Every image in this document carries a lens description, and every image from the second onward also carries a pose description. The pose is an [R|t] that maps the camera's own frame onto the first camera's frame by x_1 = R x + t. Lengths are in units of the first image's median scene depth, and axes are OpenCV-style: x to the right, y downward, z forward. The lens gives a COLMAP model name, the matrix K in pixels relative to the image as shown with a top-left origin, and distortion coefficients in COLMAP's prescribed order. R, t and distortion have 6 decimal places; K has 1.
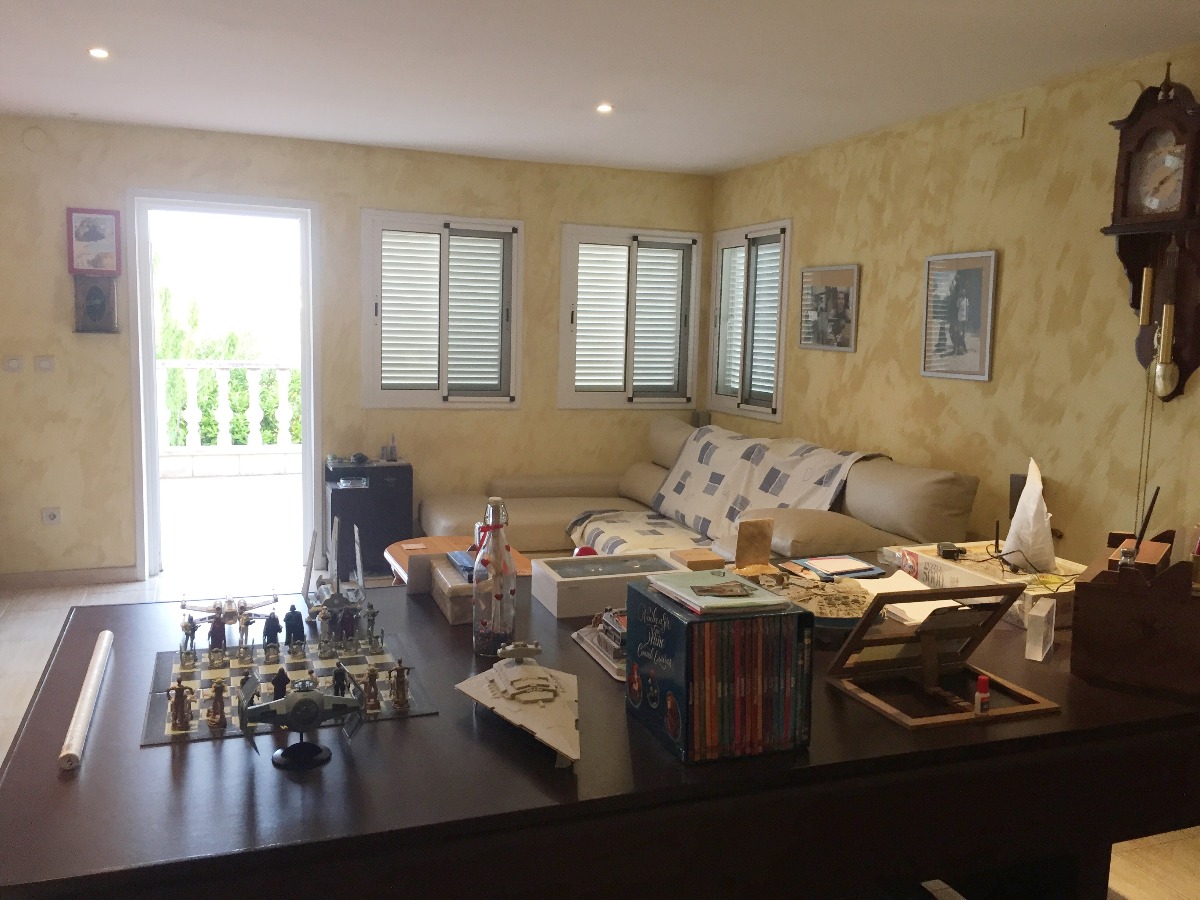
lens RADIAL K [[1035.6, 0, 603.1], [0, 1035.6, 446.7], [0, 0, 1]] dist [0.074562, -0.087414]
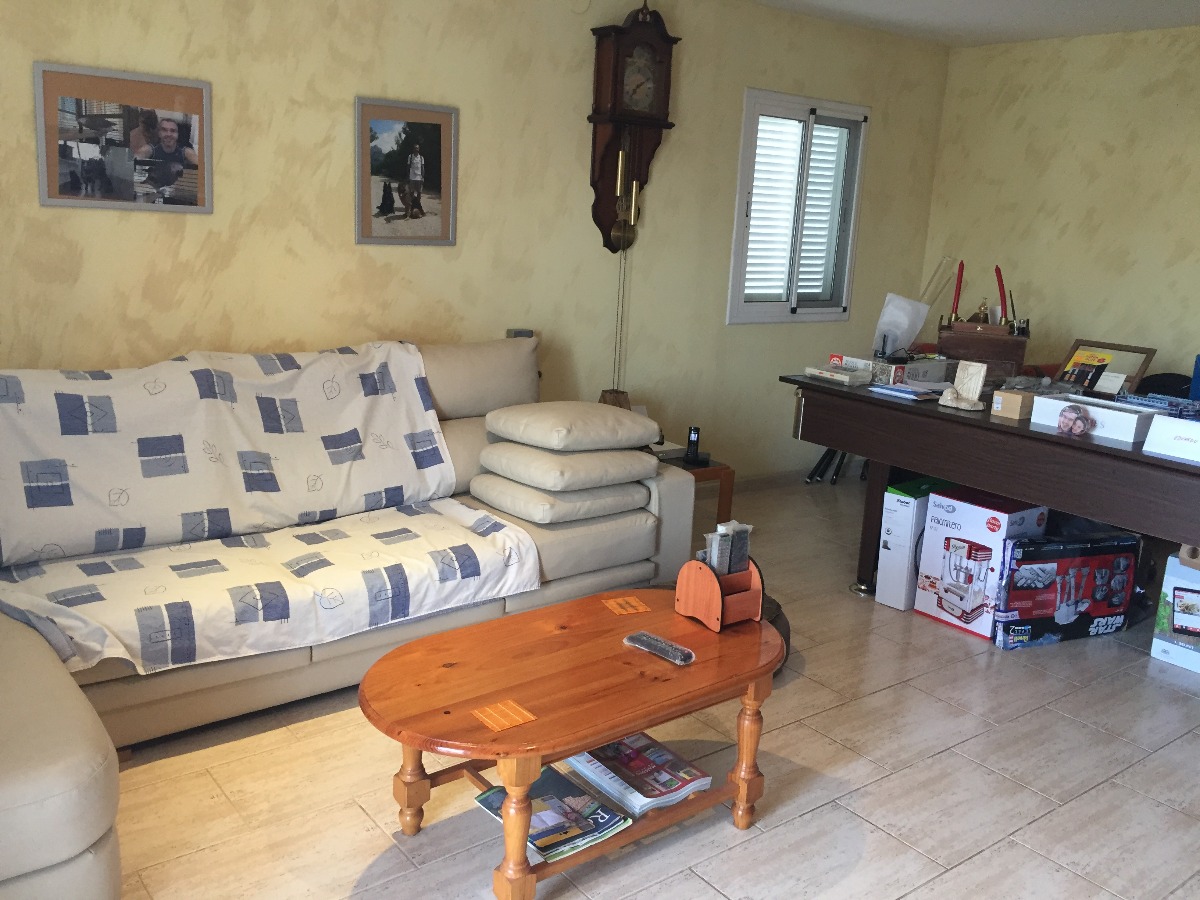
lens RADIAL K [[1035.6, 0, 603.9], [0, 1035.6, 453.3], [0, 0, 1]] dist [0.074562, -0.087414]
pose [[-0.287073, -0.262820, 0.921148, -0.612611], [0.053417, 0.955736, 0.289336, -0.148084], [-0.956418, 0.132266, -0.260327, 1.115525]]
